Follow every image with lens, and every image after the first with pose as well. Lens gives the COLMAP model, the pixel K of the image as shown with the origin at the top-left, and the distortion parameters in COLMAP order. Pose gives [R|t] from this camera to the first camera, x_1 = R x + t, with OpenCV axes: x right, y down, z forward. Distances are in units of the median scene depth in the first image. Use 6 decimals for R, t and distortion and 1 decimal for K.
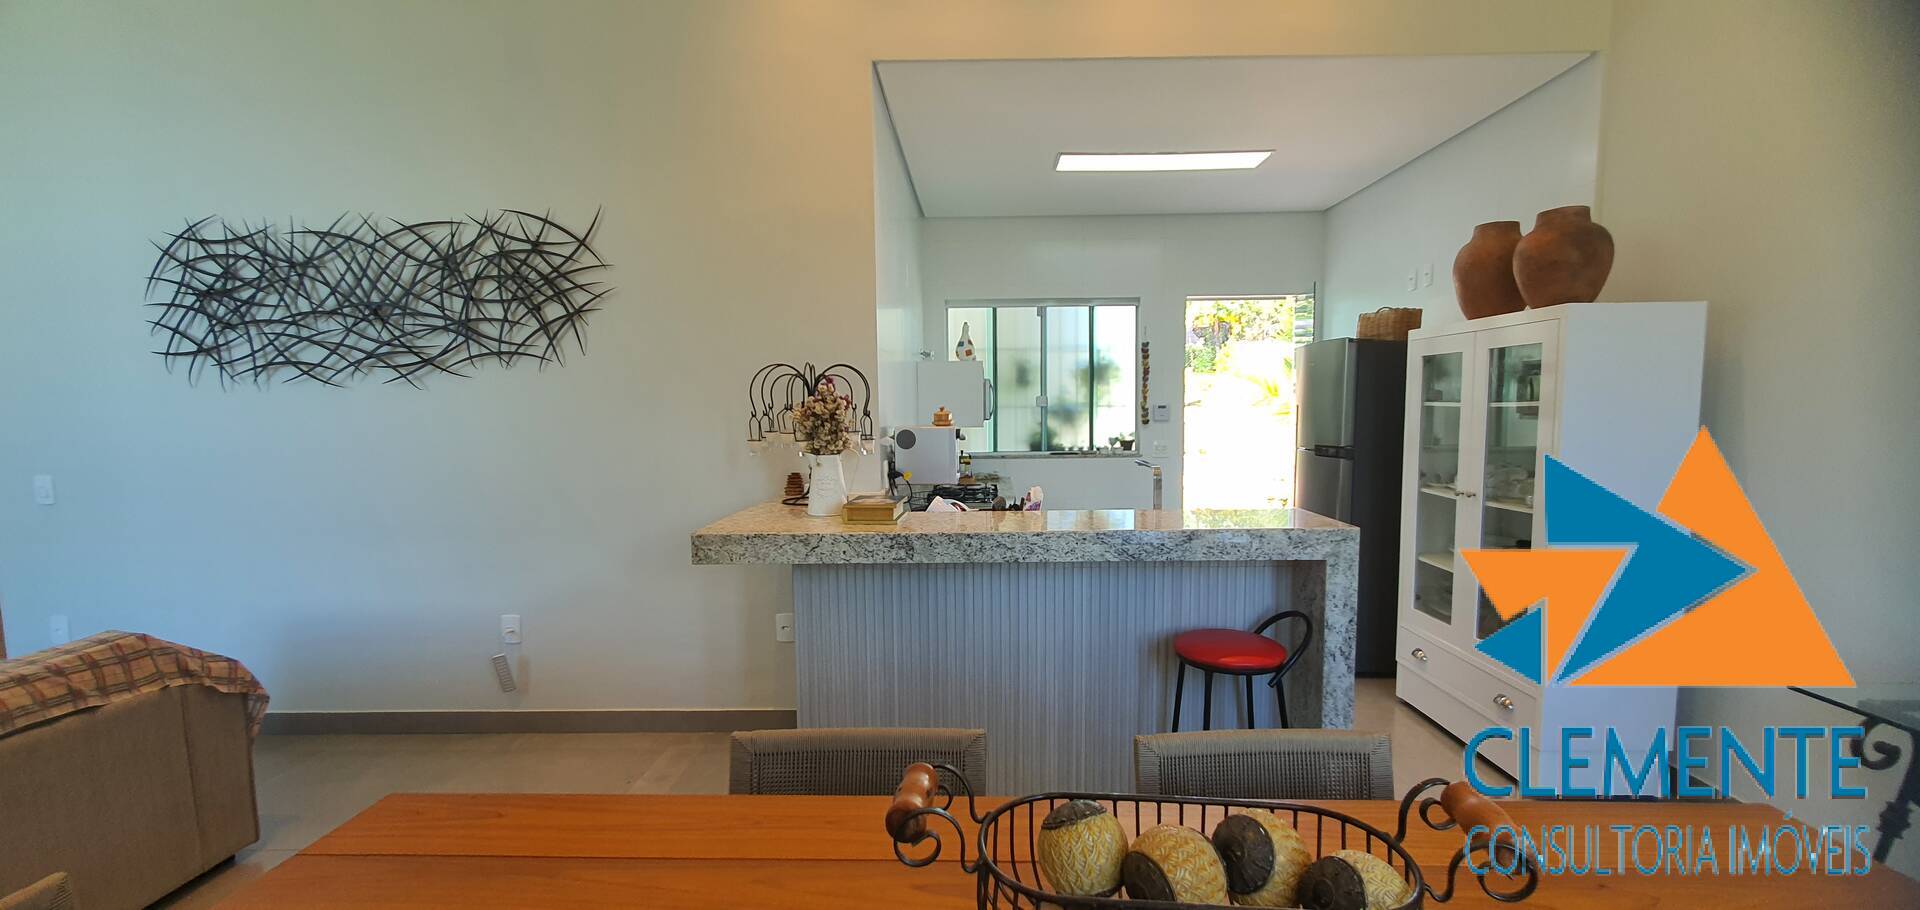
lens RADIAL K [[767.7, 0, 971.1], [0, 767.7, 485.0], [0, 0, 1]] dist [-0.000549, -0.000190]
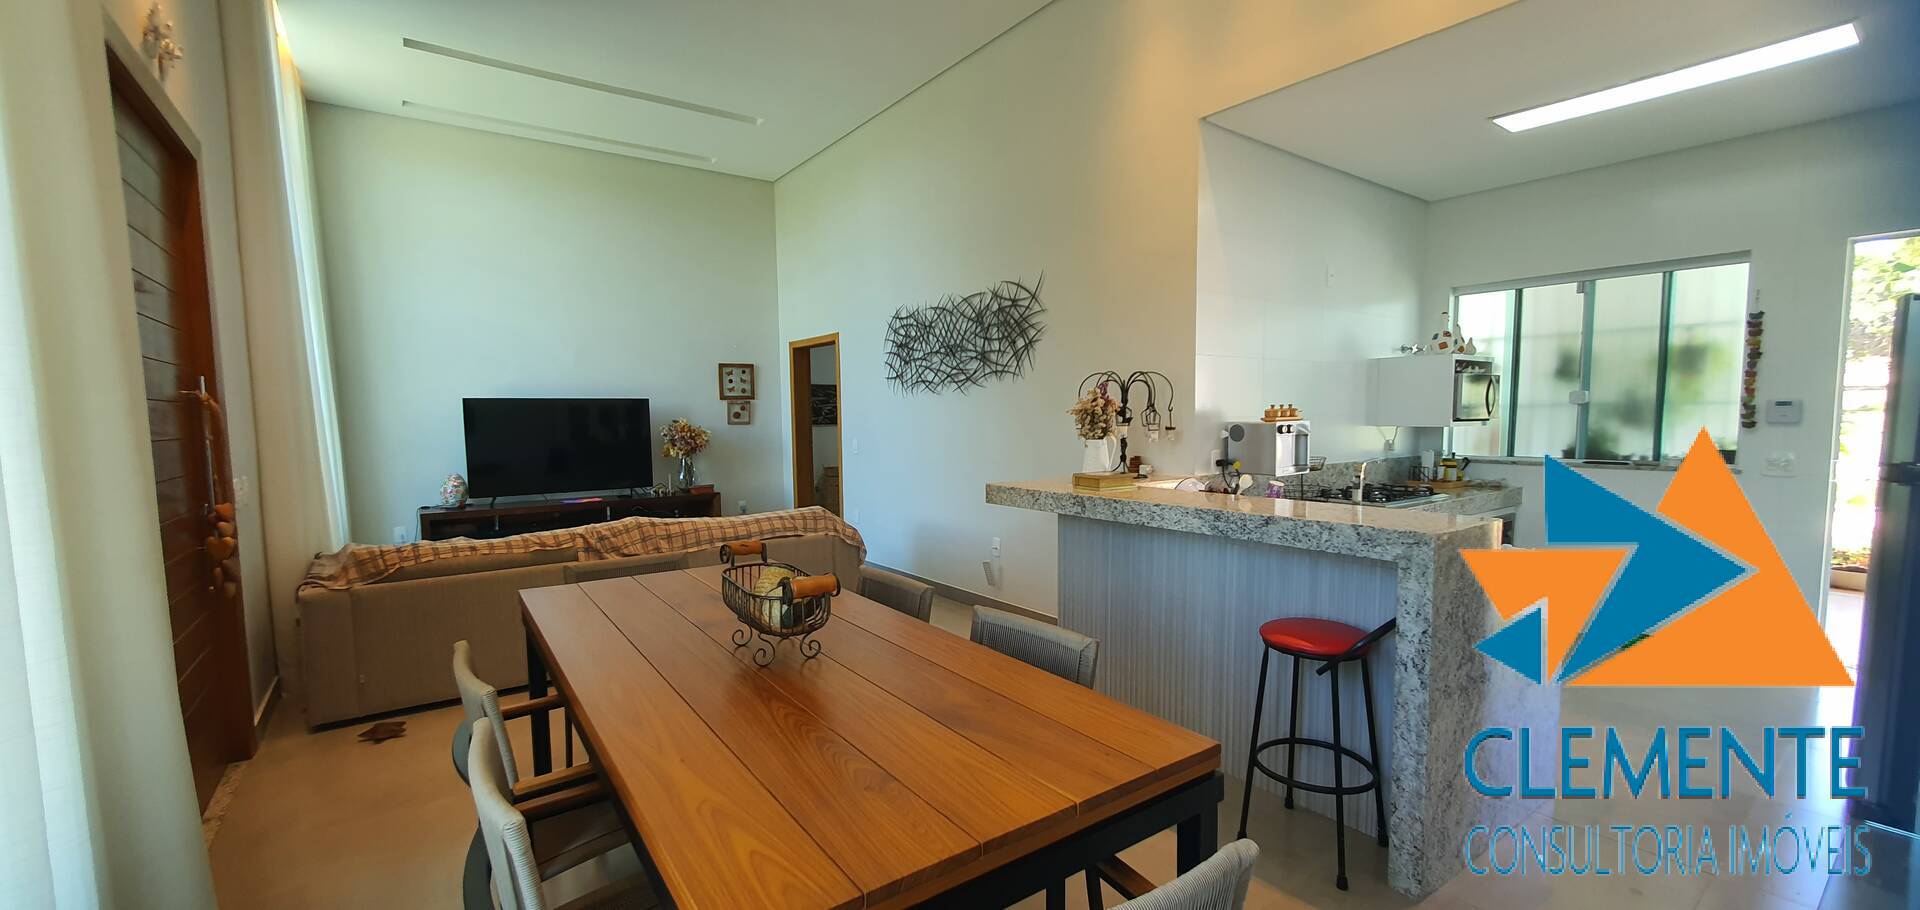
lens RADIAL K [[767.7, 0, 971.1], [0, 767.7, 485.0], [0, 0, 1]] dist [-0.000549, -0.000190]
pose [[0.606251, 0.079481, -0.791292, 0.641447], [-0.078419, 0.996119, 0.039974, 0.003584], [0.791398, 0.037818, 0.610131, -0.006937]]
